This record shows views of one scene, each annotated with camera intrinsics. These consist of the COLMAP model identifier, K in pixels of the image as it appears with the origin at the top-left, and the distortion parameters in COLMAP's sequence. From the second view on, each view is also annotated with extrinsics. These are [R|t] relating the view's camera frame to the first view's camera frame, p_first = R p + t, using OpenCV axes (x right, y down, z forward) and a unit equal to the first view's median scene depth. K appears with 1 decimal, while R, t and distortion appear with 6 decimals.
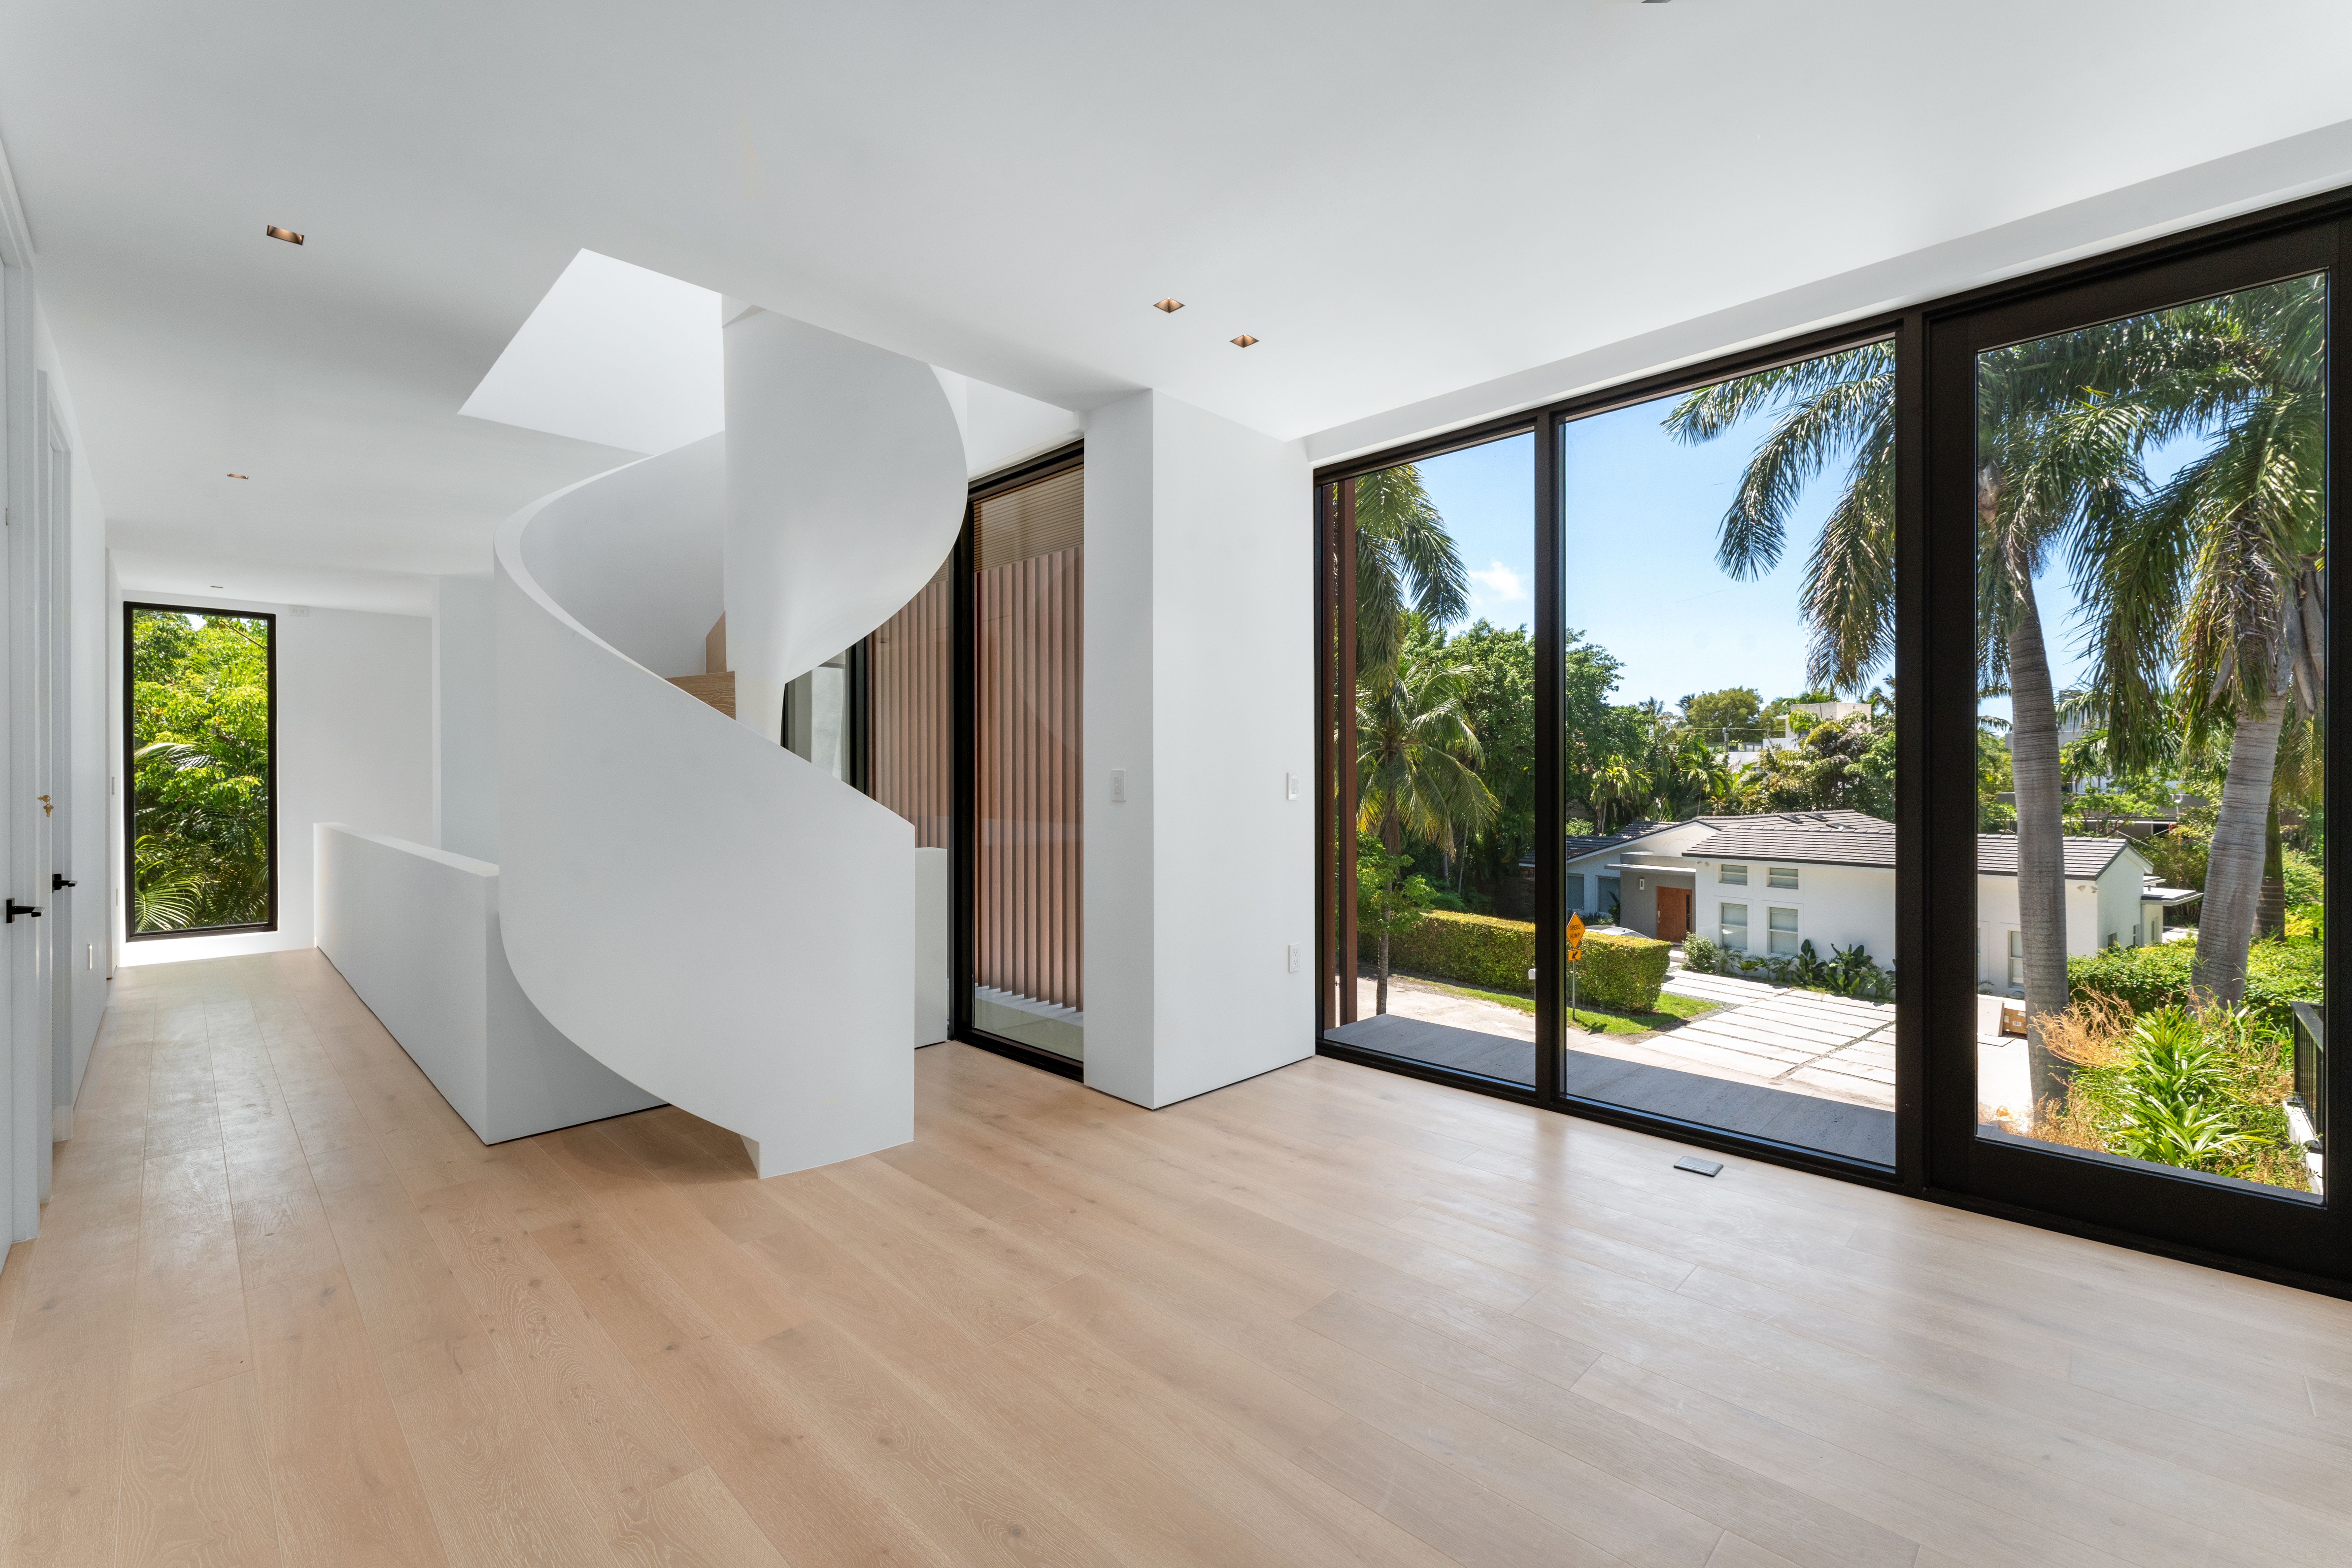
lens RADIAL K [[963.5, 0, 1169.1], [0, 963.5, 789.6], [0, 0, 1]] dist [-0.001846, 0.000263]
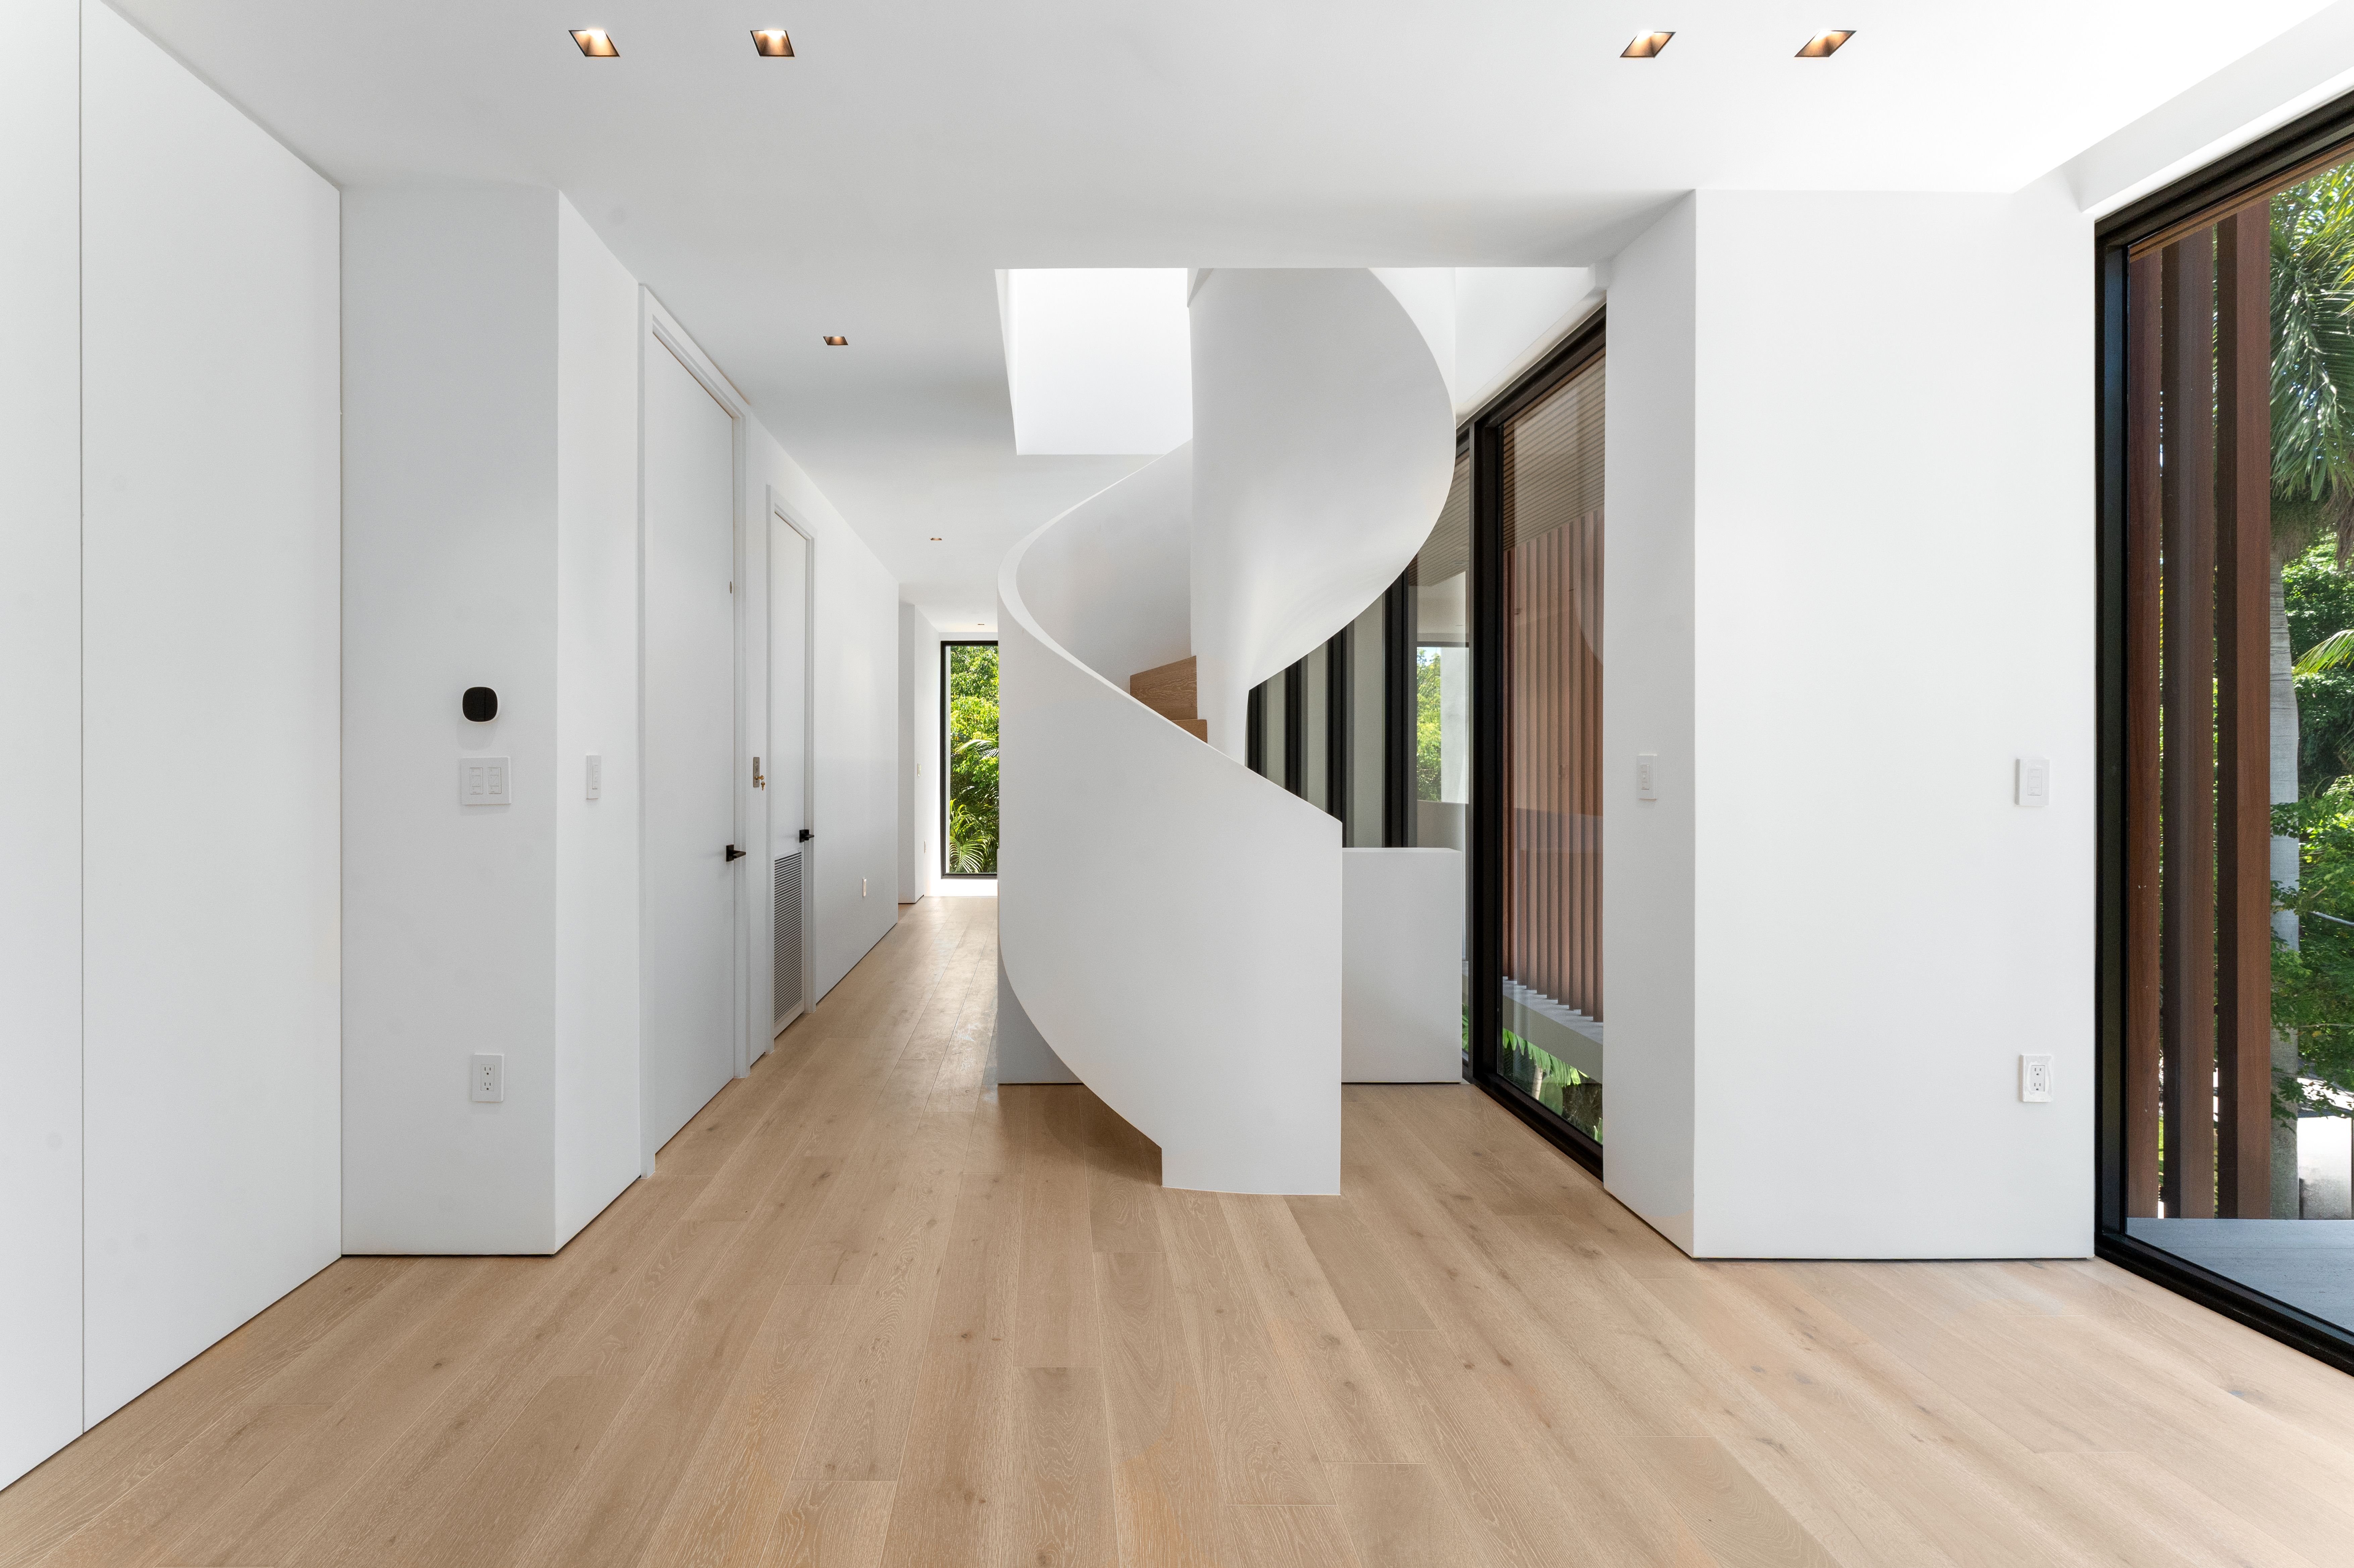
lens RADIAL K [[964.1, 0, 1173.7], [0, 964.1, 776.6], [0, 0, 1]] dist [-0.001846, 0.000263]
pose [[0.710316, 0.010829, -0.703800, 0.216367], [-0.011965, 0.999923, 0.003309, -0.004088], [0.703782, 0.006070, 0.710391, 0.285914]]
